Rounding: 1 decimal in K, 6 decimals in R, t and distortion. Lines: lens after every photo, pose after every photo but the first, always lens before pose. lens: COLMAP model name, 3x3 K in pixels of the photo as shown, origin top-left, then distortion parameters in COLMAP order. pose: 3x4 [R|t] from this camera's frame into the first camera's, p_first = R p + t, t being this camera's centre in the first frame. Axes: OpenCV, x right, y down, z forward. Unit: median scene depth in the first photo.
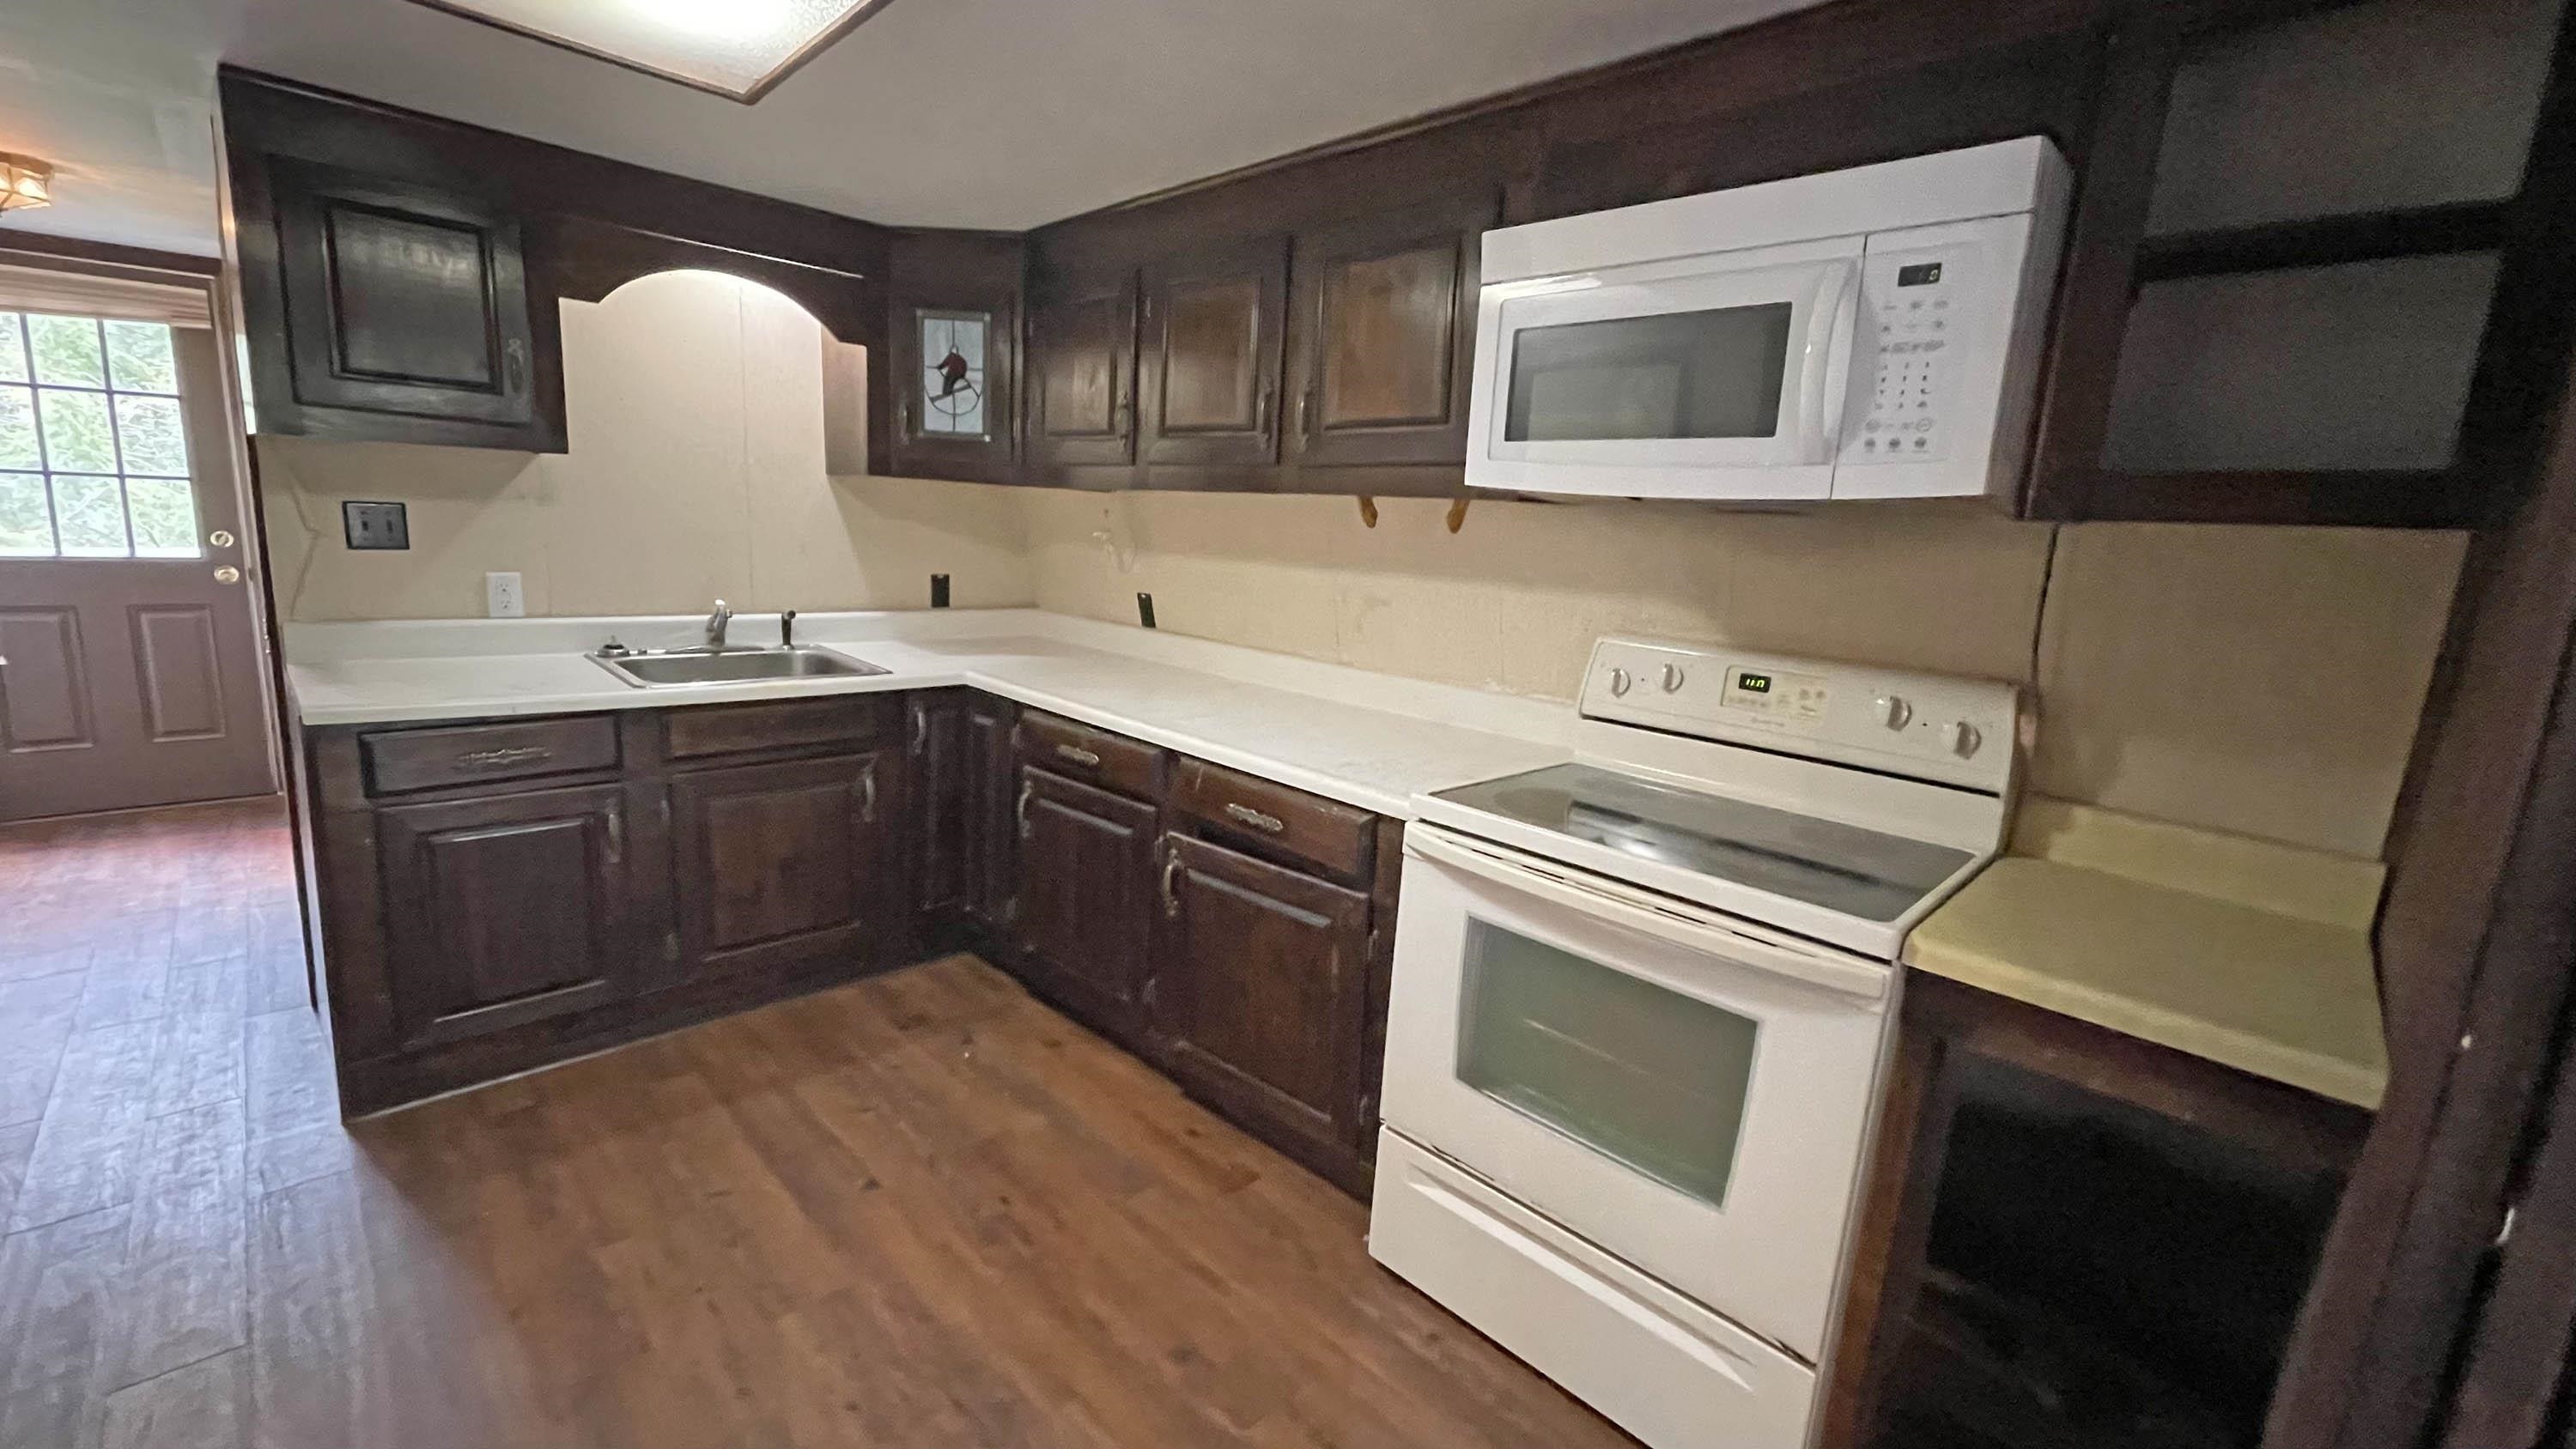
lens RADIAL K [[1045.2, 0, 1271.2], [0, 1045.2, 712.5], [0, 0, 1]] dist [-0.002054, -0.000075]
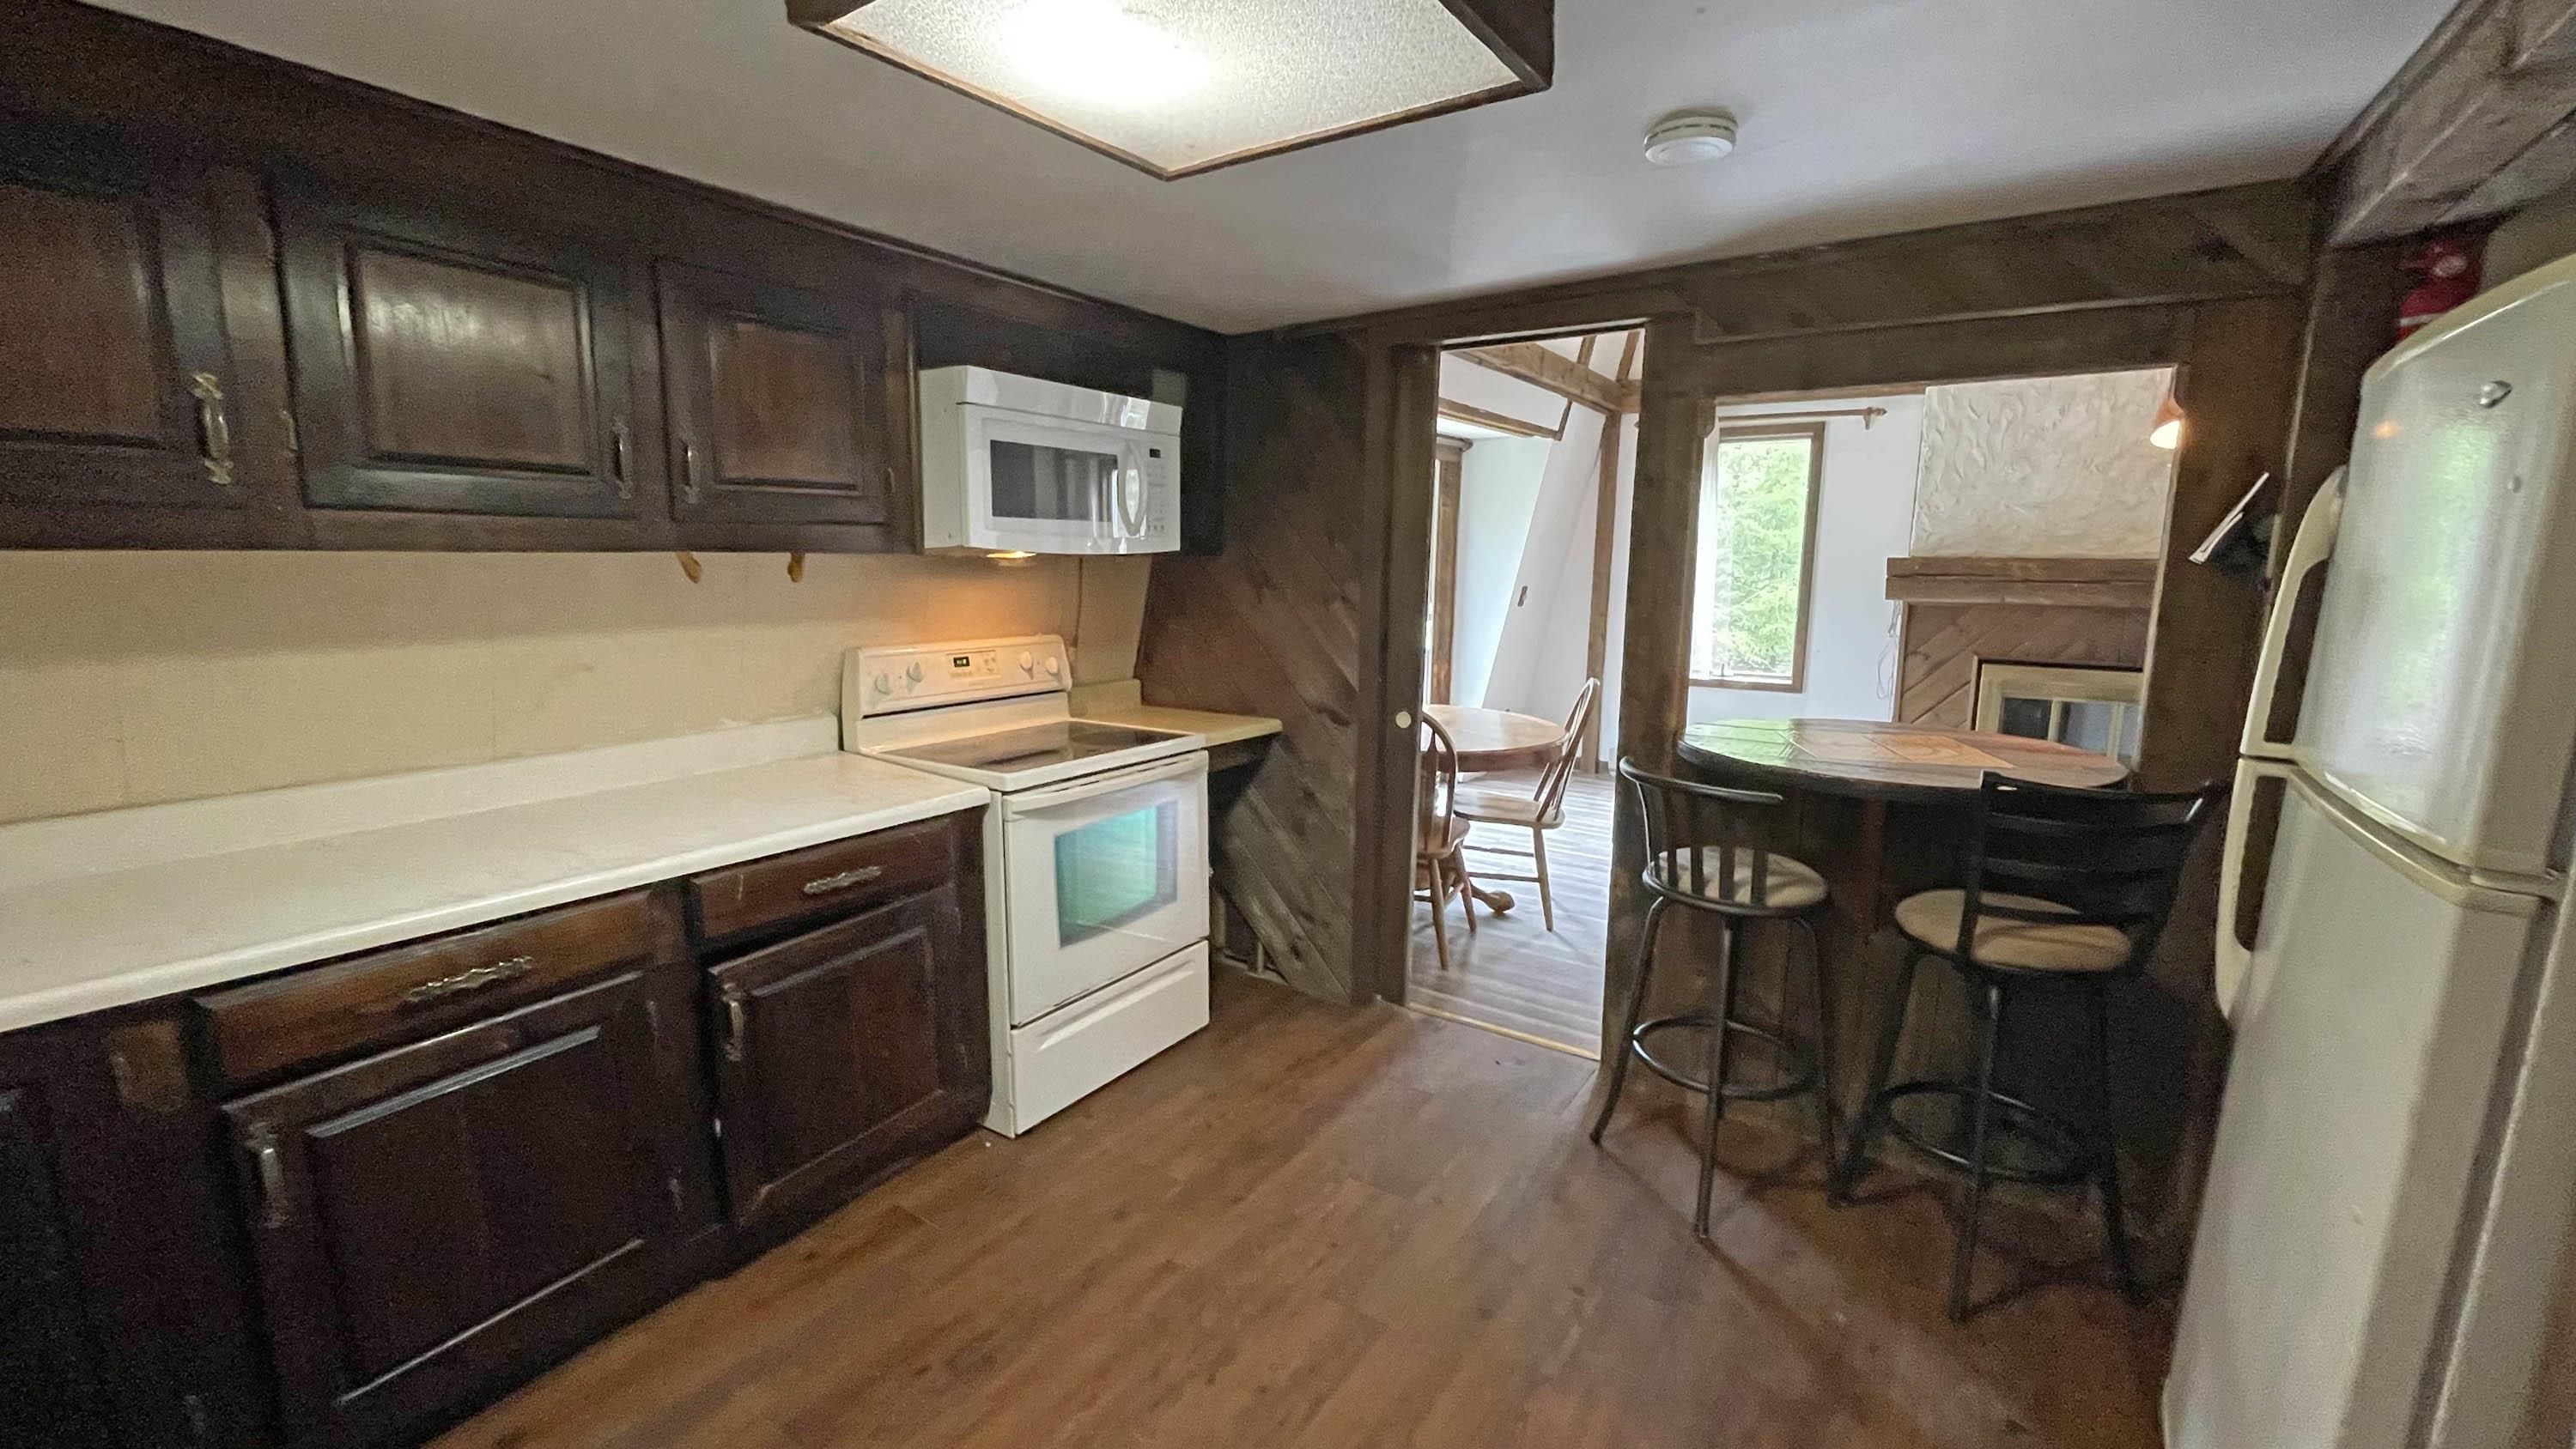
lens RADIAL K [[1045.2, 0, 1275.8], [0, 1045.2, 707.9], [0, 0, 1]] dist [-0.002054, -0.000075]
pose [[-0.185773, -0.202711, 0.961455, -1.013348], [0.156550, 0.959883, 0.232628, -0.224226], [-0.970041, 0.193732, -0.146586, 0.705996]]
